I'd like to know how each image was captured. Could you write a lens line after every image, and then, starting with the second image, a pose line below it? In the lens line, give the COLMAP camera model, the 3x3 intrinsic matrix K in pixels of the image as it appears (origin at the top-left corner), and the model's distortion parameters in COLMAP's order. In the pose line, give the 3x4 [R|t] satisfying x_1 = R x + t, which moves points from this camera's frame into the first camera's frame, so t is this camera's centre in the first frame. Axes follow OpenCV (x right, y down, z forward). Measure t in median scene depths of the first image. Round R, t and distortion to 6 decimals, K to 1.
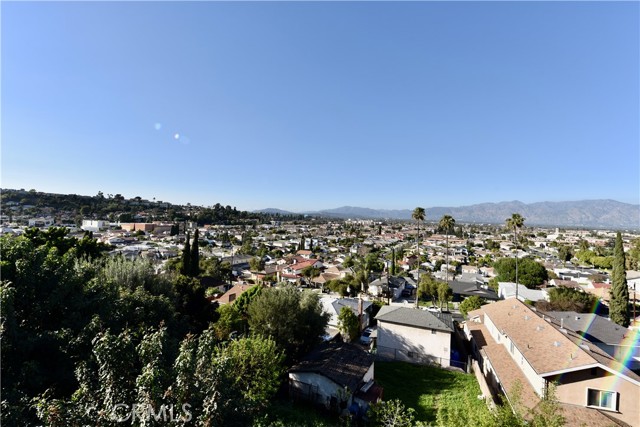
lens RADIAL K [[276.9, 0, 326.8], [0, 276.9, 212.7], [0, 0, 1]] dist [-0.008895, -0.006244]
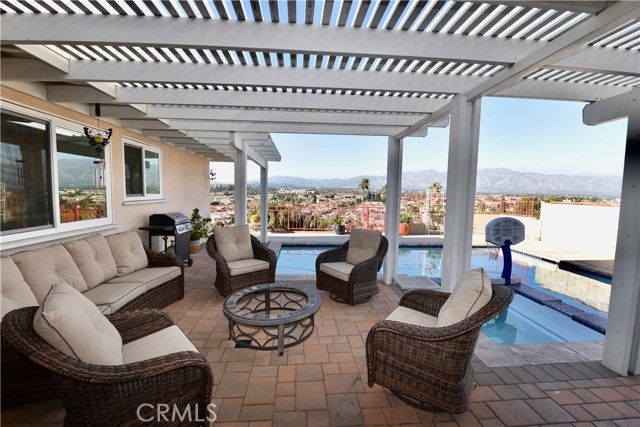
lens RADIAL K [[276.9, 0, 319.9], [0, 276.9, 215.9], [0, 0, 1]] dist [-0.008895, -0.006244]
pose [[0.975504, -0.039417, 0.216421, -0.119356], [0.012858, 0.992350, 0.122784, -0.008237], [-0.219606, -0.116993, 0.968548, -0.134086]]
